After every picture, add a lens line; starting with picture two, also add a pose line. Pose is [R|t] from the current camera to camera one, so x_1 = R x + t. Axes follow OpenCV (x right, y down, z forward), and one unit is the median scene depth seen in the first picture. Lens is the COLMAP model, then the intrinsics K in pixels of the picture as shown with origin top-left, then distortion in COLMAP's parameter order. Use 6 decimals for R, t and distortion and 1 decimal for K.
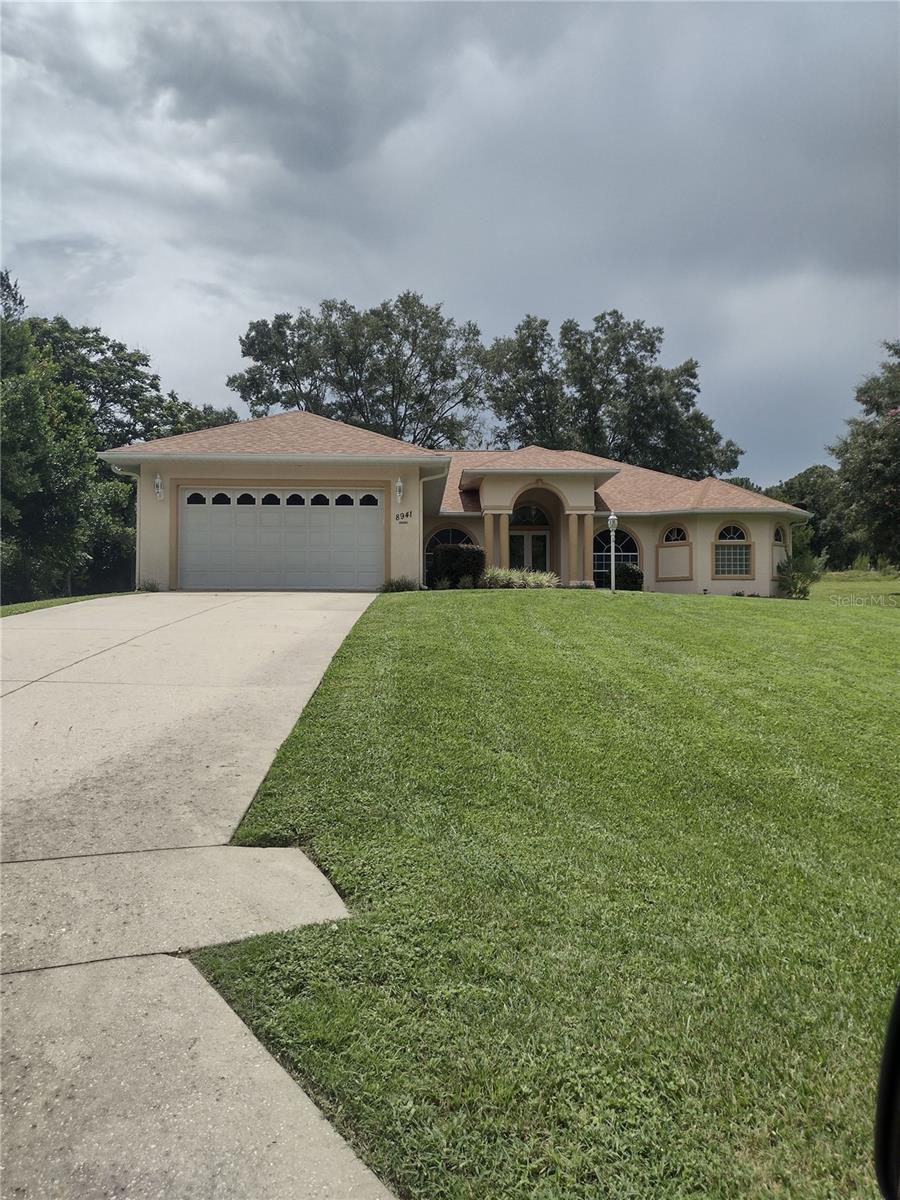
lens RADIAL K [[919.3, 0, 444.5], [0, 919.3, 610.8], [0, 0, 1]] dist [0.050580, -0.040431]
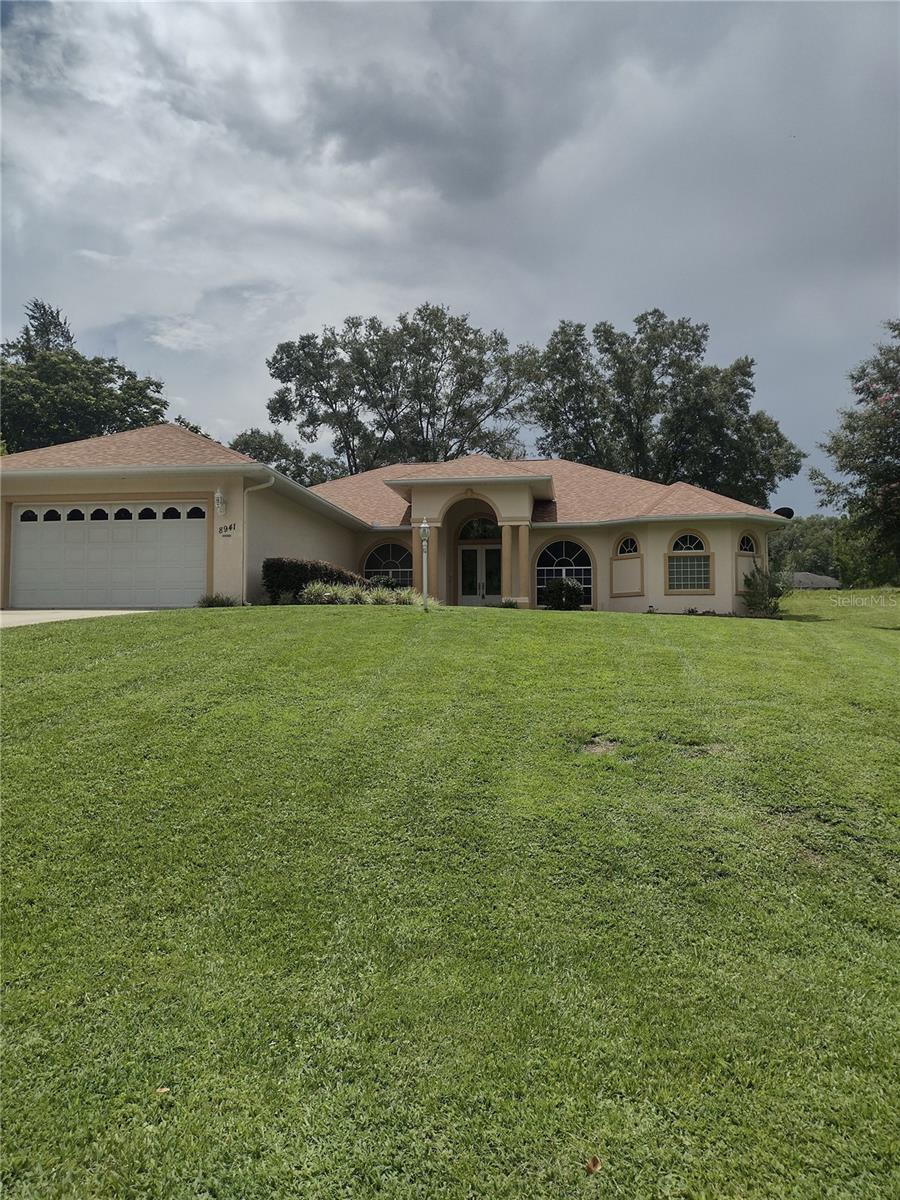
lens RADIAL K [[919.3, 0, 449.5], [0, 919.3, 609.6], [0, 0, 1]] dist [0.050580, -0.040431]
pose [[0.983258, -0.005735, -0.182129, 0.148319], [0.001370, 0.999709, -0.024083, 0.000973], [0.182214, 0.023431, 0.982980, 0.050102]]
